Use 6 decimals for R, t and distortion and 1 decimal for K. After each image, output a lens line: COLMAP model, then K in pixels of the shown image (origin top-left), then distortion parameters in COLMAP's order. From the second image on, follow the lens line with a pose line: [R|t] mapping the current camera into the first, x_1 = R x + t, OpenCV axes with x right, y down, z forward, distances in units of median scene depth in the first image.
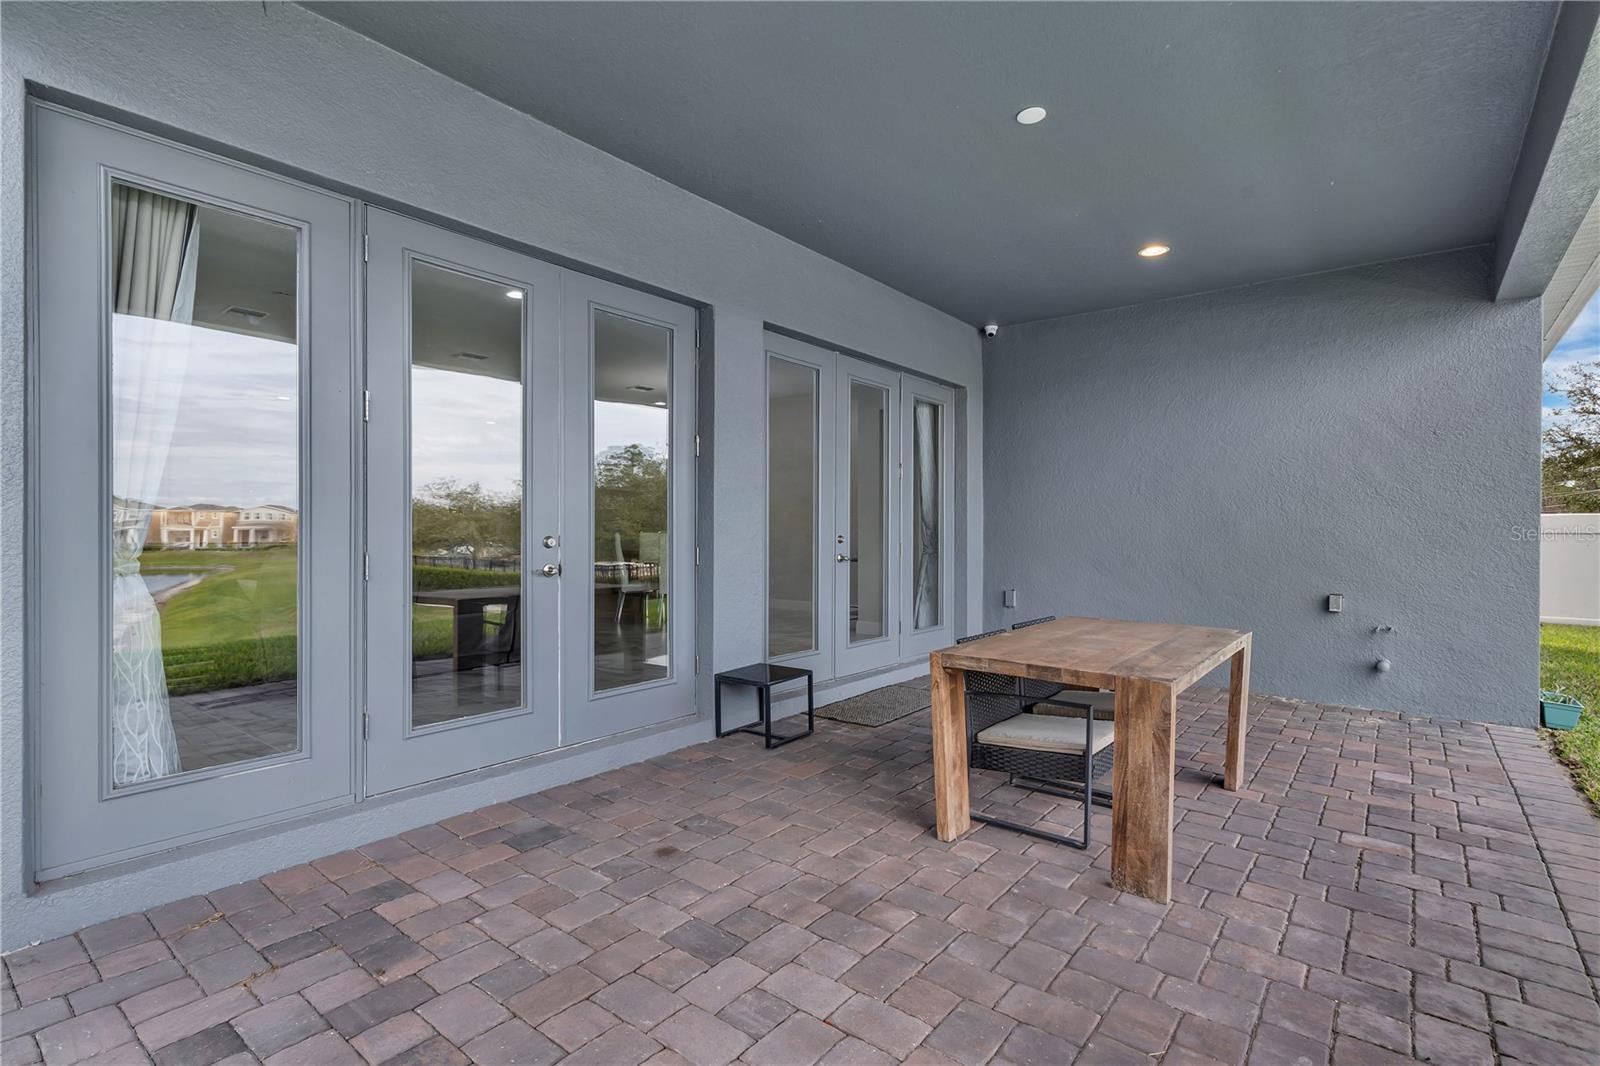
lens RADIAL K [[737.0, 0, 801.0], [0, 737.0, 538.9], [0, 0, 1]] dist [-0.001911, -0.000254]
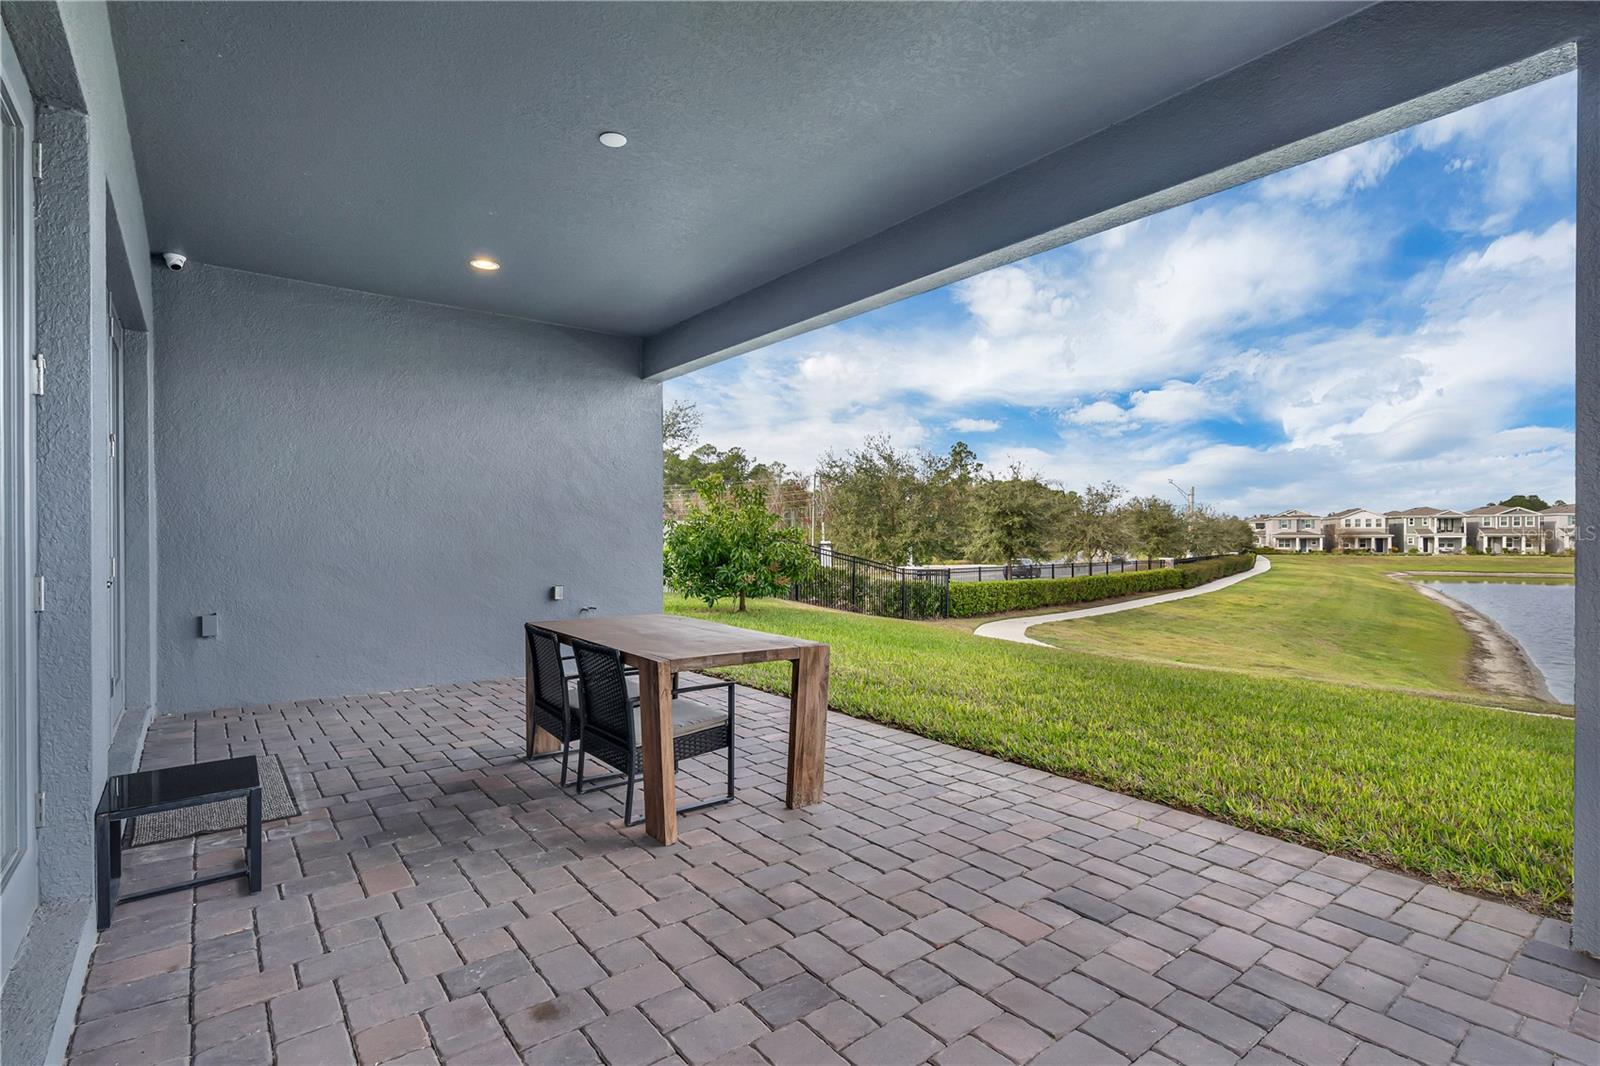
lens RADIAL K [[737.0, 0, 801.0], [0, 737.0, 538.9], [0, 0, 1]] dist [-0.001911, -0.000254]
pose [[0.260733, -0.011414, 0.965343, -0.539420], [0.010817, 0.999902, 0.008901, -0.014307], [-0.965350, 0.008121, 0.260831, 0.406655]]
